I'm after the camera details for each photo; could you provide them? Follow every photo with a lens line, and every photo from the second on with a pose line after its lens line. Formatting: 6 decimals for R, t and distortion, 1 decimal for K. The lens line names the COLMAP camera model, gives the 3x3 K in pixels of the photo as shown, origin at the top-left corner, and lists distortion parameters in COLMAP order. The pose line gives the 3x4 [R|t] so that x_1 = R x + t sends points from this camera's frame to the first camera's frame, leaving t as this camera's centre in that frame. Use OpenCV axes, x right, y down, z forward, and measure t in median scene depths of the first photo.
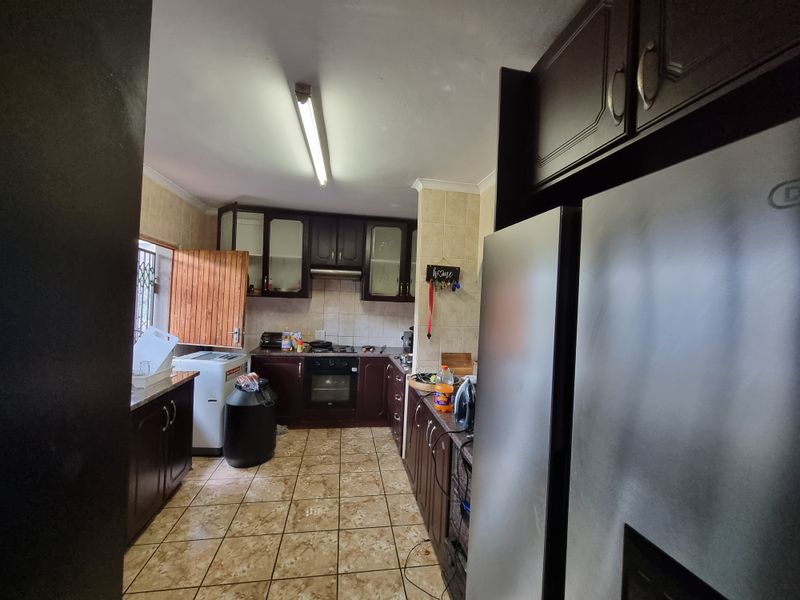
lens RADIAL K [[329.2, 0, 401.2], [0, 329.2, 295.9], [0, 0, 1]] dist [-0.003393, -0.000164]
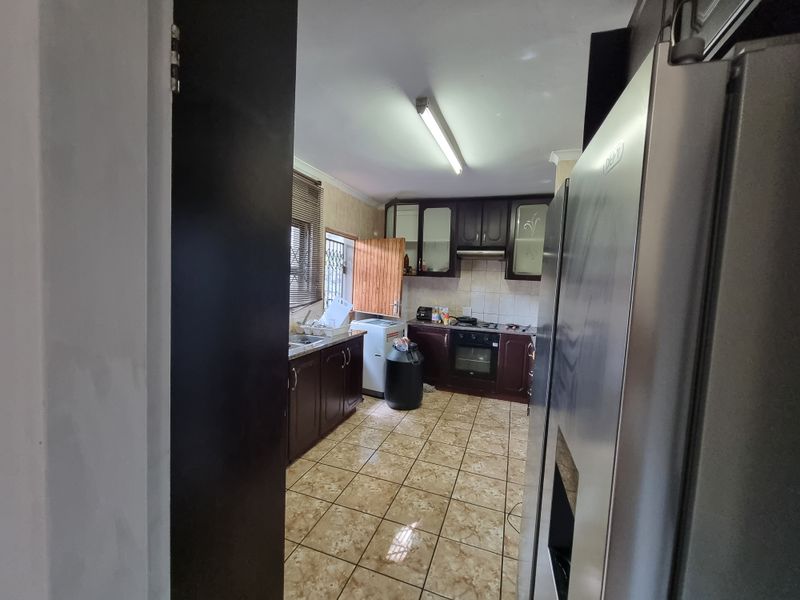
lens RADIAL K [[329.2, 0, 401.2], [0, 329.2, 295.9], [0, 0, 1]] dist [-0.003393, -0.000164]
pose [[0.872338, 0.024626, -0.488283, 0.119403], [-0.000184, 0.998747, 0.050042, 0.016567], [0.488903, -0.043563, 0.871249, -0.067549]]
